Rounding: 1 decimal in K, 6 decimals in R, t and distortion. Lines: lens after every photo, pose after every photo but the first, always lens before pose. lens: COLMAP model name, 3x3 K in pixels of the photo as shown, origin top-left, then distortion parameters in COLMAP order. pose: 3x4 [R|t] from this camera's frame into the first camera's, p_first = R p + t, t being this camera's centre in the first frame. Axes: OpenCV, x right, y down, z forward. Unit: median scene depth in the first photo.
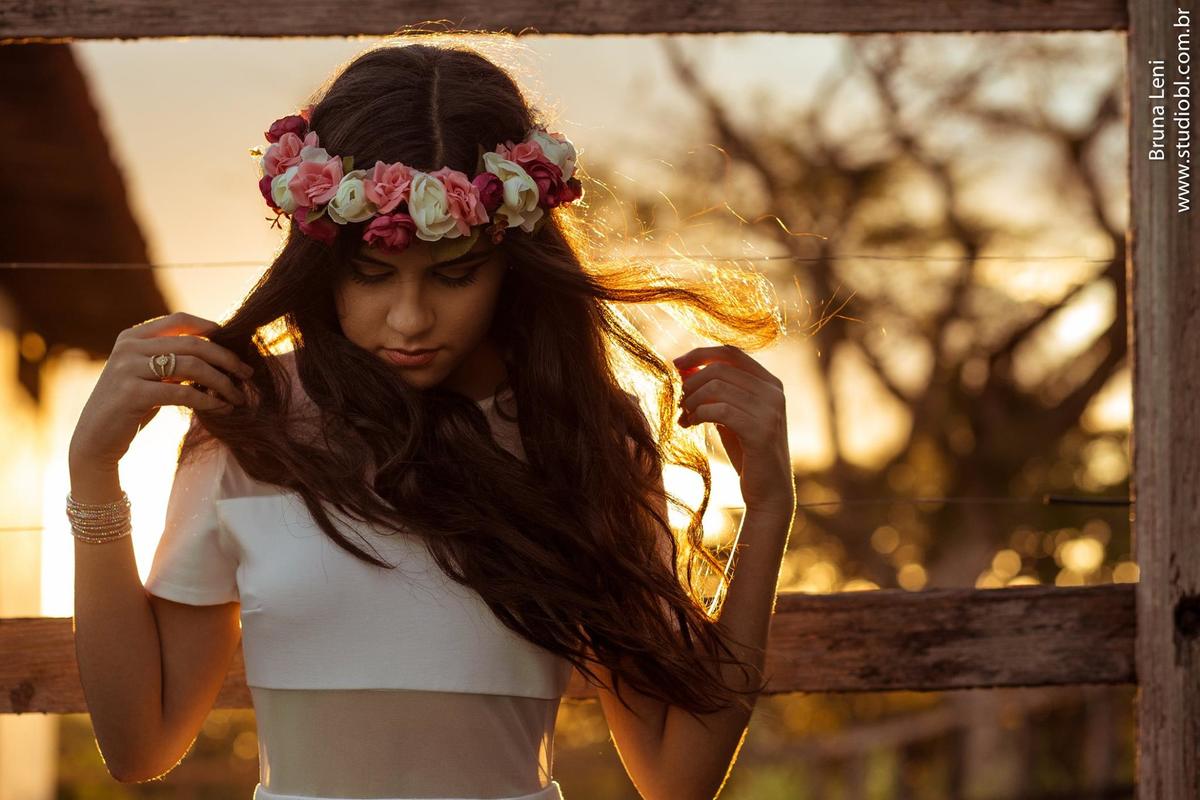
lens RADIAL K [[3179.1, 0, 609.8], [0, 3179.1, 400.7], [0, 0, 1]] dist [-0.108515, 0.000000]
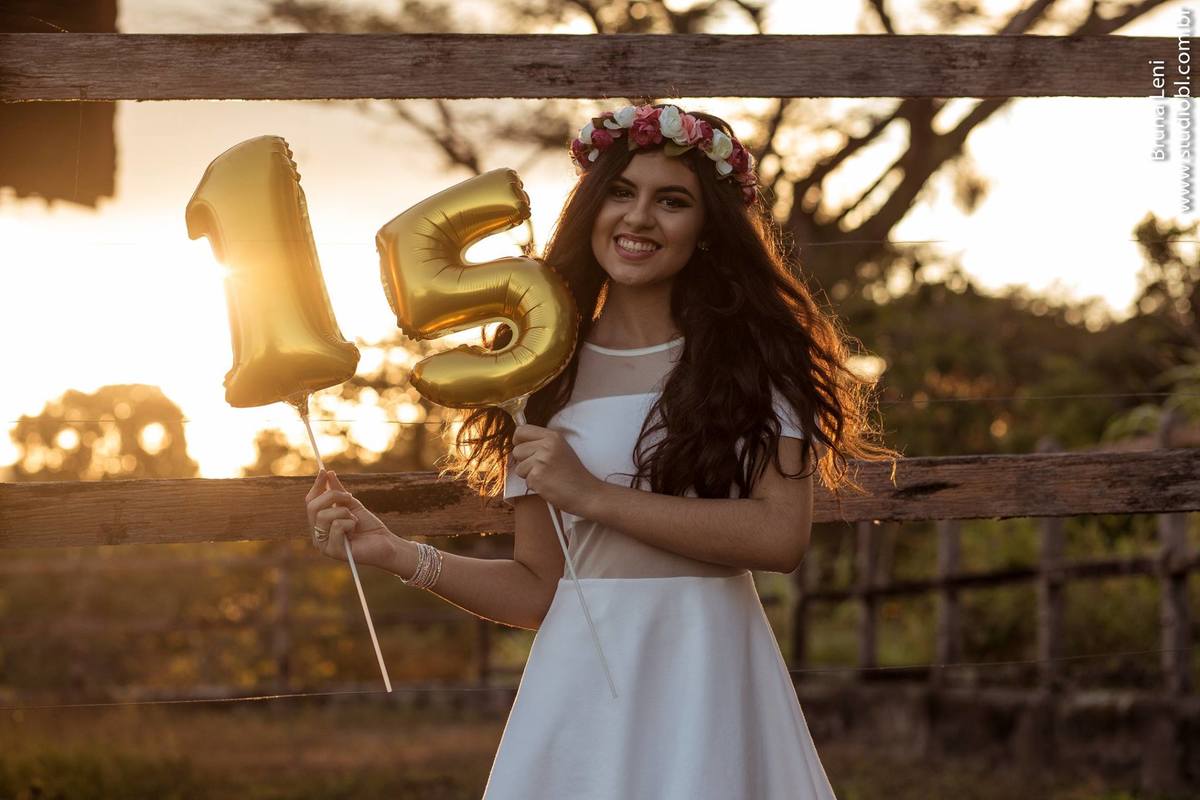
lens RADIAL K [[3179.1, 0, 590.5], [0, 3179.1, 478.9], [0, 0, 1]] dist [-0.108515, 0.000000]
pose [[0.996038, -0.000846, 0.088922, -0.333466], [-0.006720, 0.996379, 0.084761, -0.059654], [-0.088672, -0.085023, 0.992426, -0.563913]]
